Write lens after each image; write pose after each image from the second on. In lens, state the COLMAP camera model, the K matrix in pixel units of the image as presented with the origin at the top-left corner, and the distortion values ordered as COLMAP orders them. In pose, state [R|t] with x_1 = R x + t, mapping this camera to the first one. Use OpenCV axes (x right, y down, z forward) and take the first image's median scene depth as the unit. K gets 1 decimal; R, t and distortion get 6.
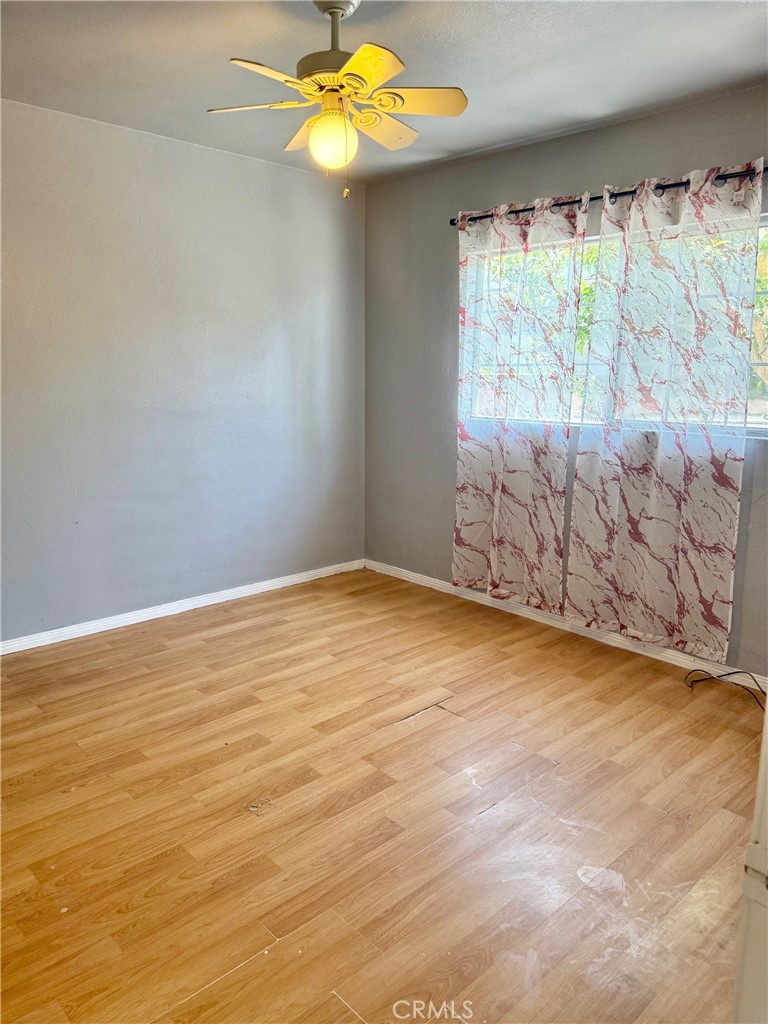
lens RADIAL K [[729.3, 0, 381.6], [0, 729.3, 512.8], [0, 0, 1]] dist [0.104943, -0.153880]
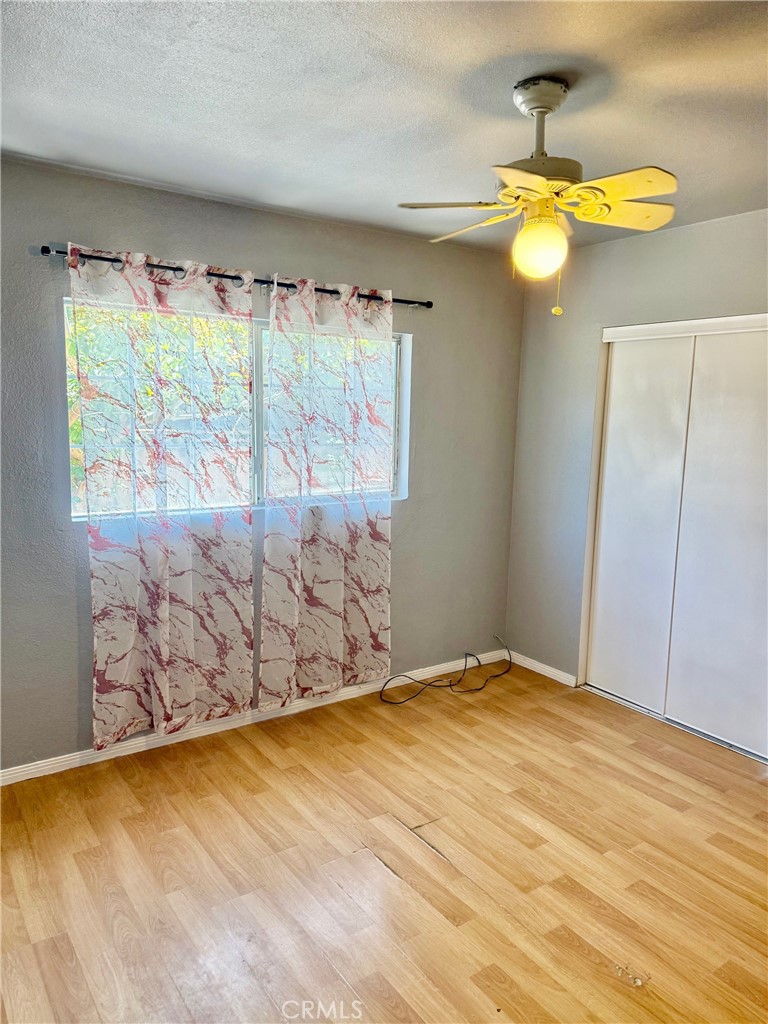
lens RADIAL K [[722.7, 0, 385.4], [0, 722.7, 508.6], [0, 0, 1]] dist [0.129809, -0.225002]
pose [[0.136649, -0.148873, 0.979369, -0.635578], [0.168186, 0.977777, 0.125164, -0.208689], [-0.976238, 0.147613, 0.158651, 0.678310]]
